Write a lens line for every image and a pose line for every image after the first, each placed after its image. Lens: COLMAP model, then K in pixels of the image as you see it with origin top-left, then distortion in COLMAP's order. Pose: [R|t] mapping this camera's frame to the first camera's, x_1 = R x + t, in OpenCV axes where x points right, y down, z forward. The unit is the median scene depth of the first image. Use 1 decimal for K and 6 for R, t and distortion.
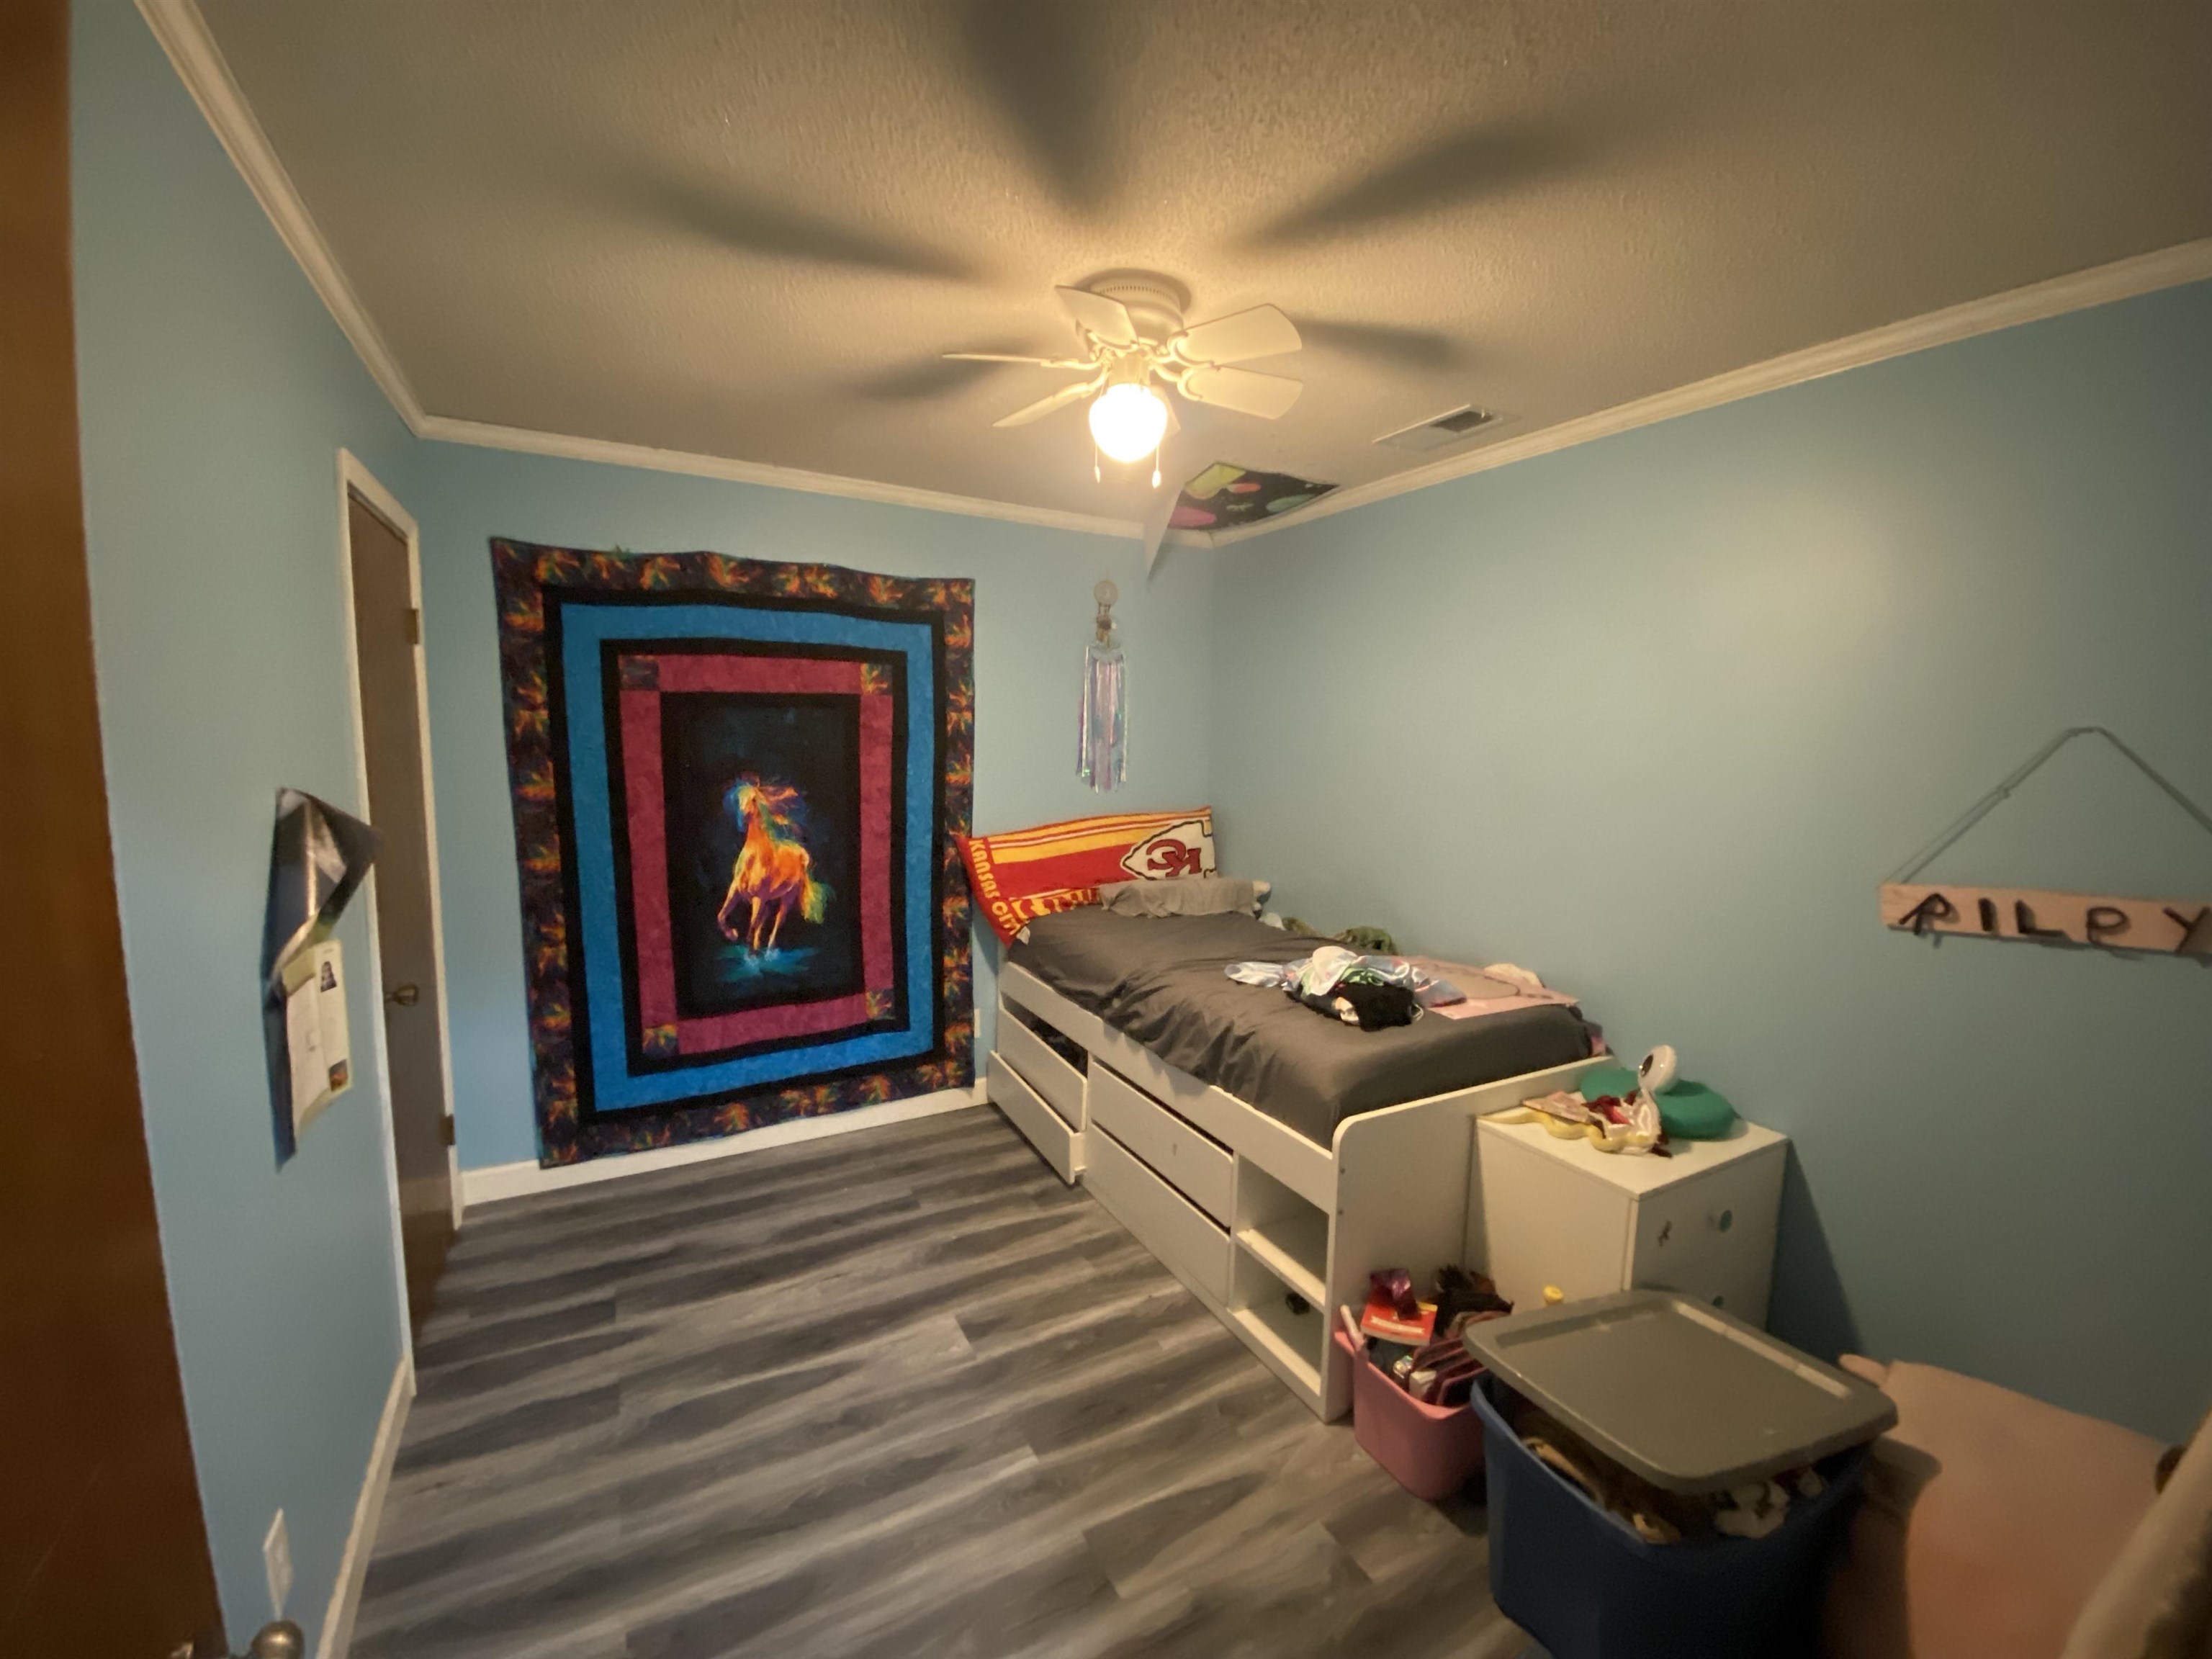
lens RADIAL K [[894.2, 0, 1098.7], [0, 894.2, 831.8], [0, 0, 1]] dist [0.001444, -0.000174]
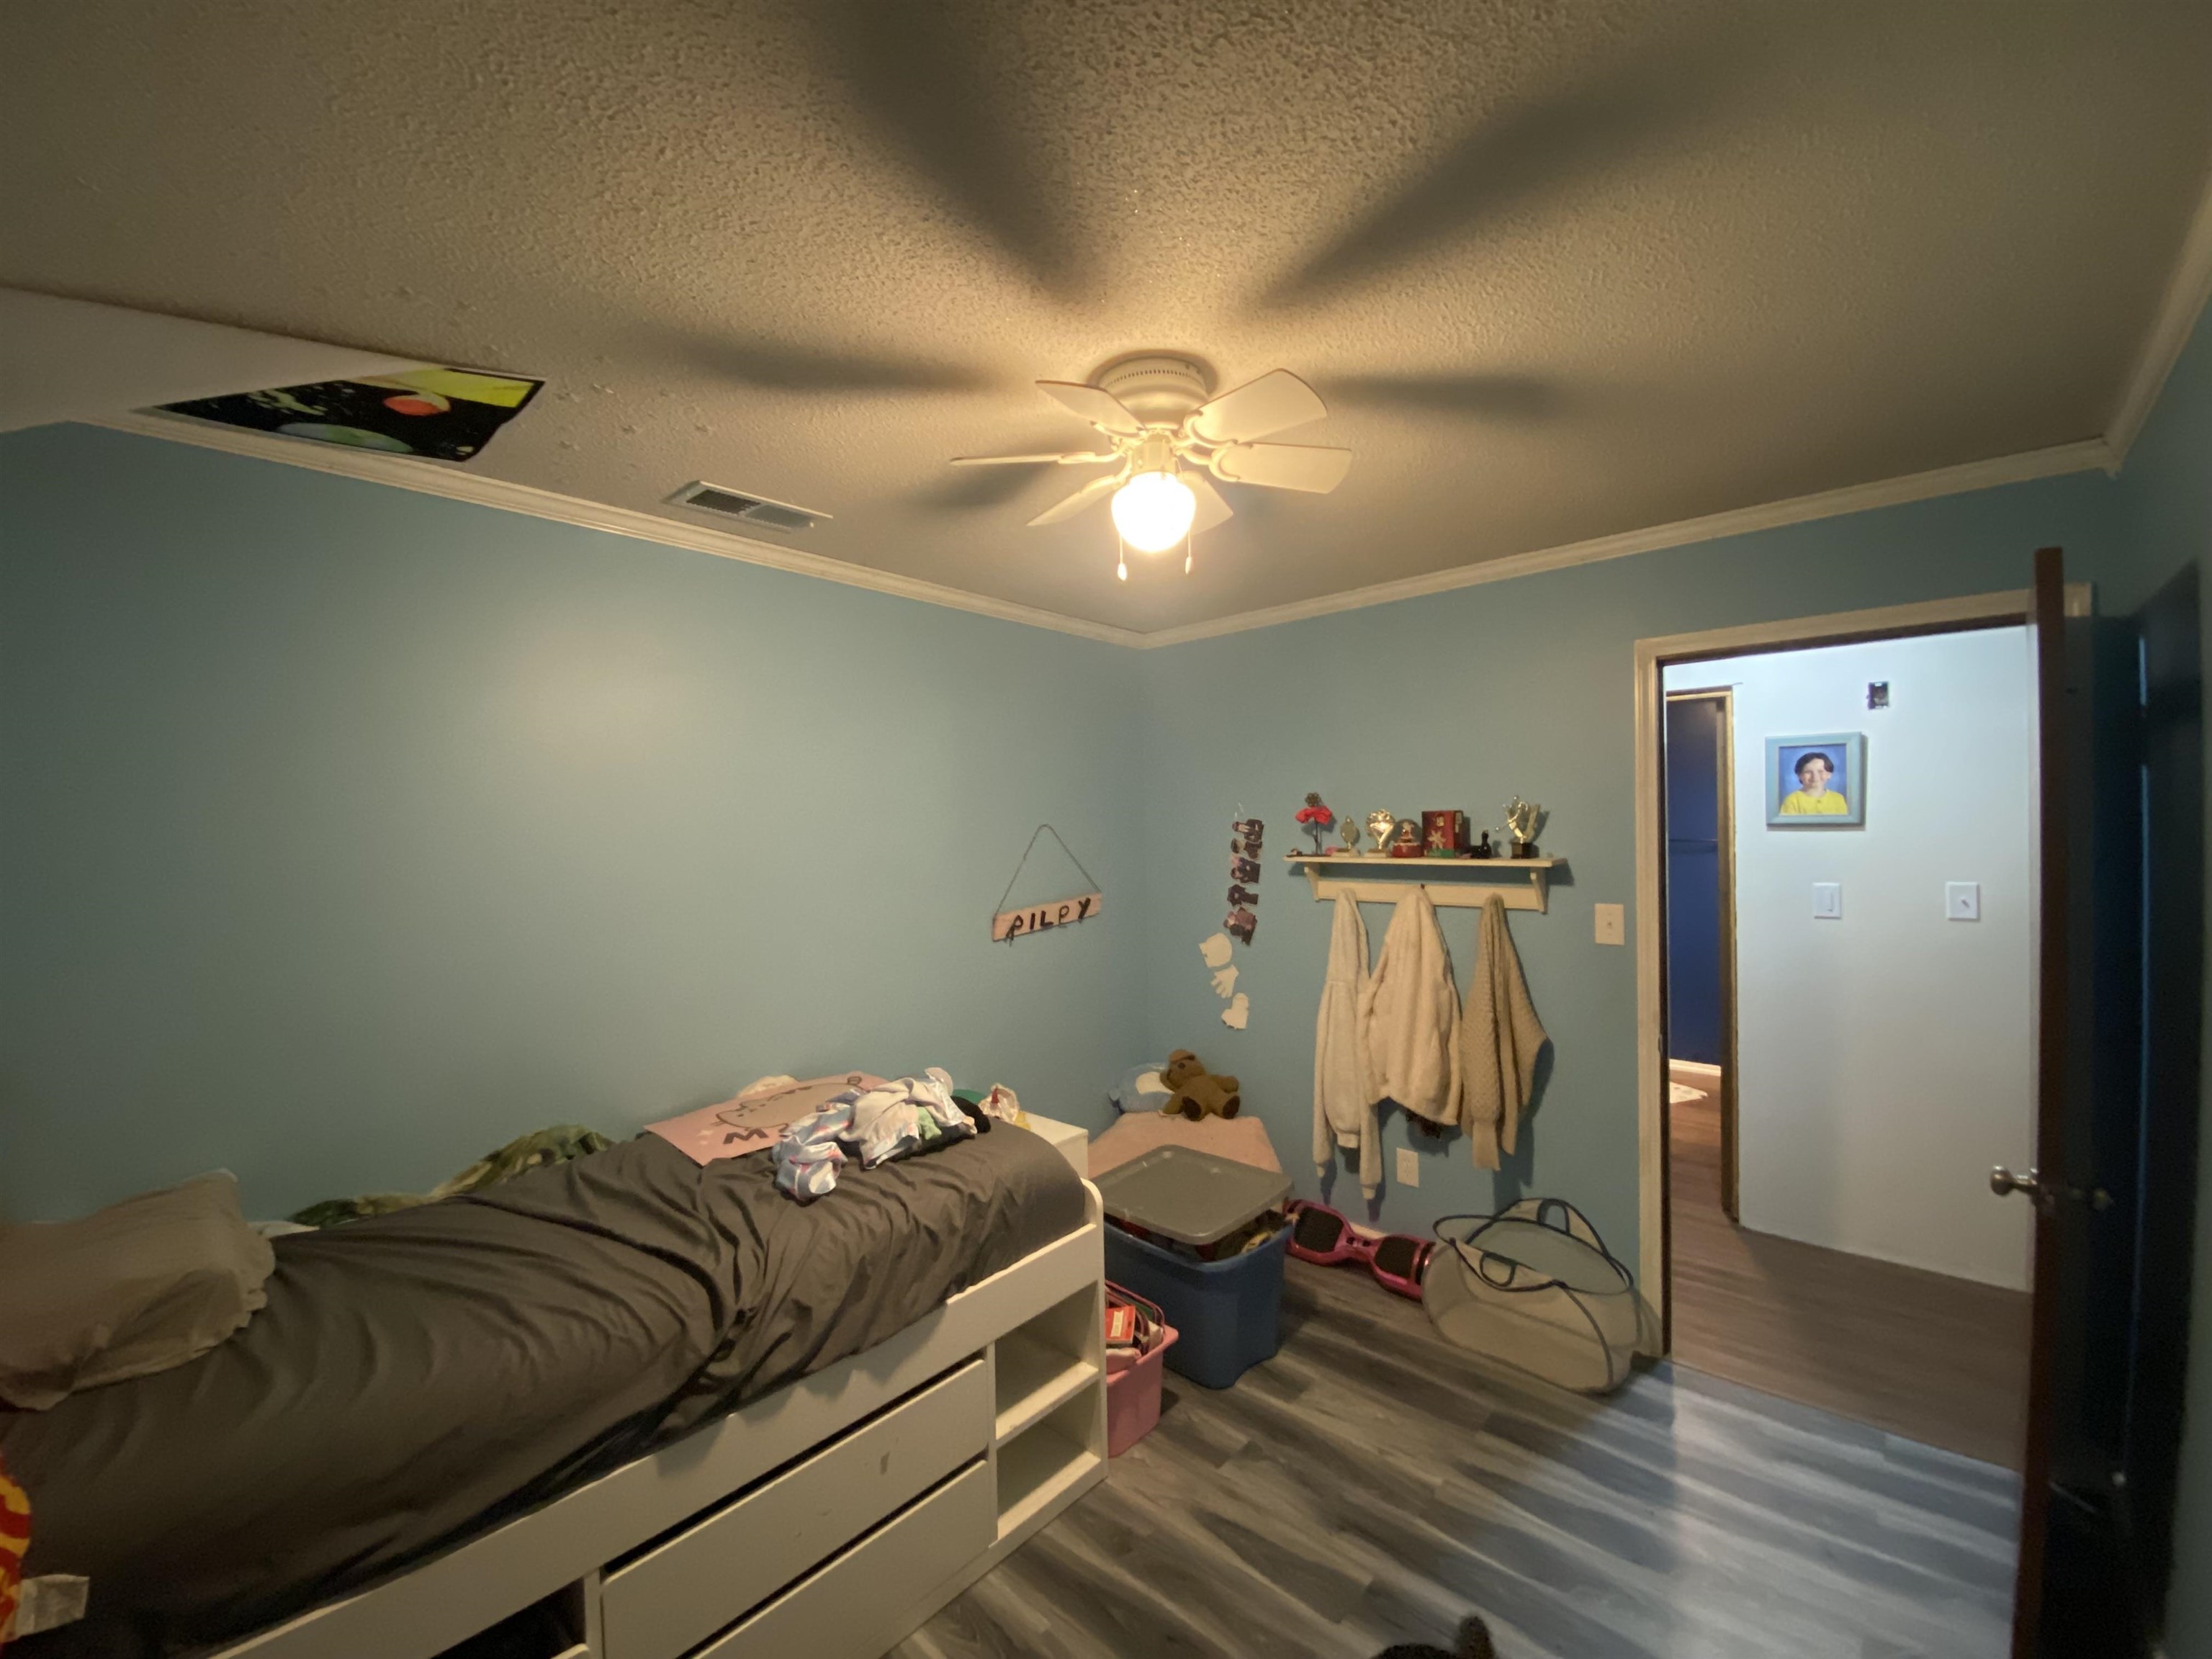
lens RADIAL K [[894.2, 0, 1098.7], [0, 894.2, 831.8], [0, 0, 1]] dist [0.001444, -0.000174]
pose [[-0.296015, -0.034017, 0.954577, -0.844597], [0.130109, 0.988615, 0.075577, -0.216612], [-0.946280, 0.146571, -0.288219, 1.357990]]
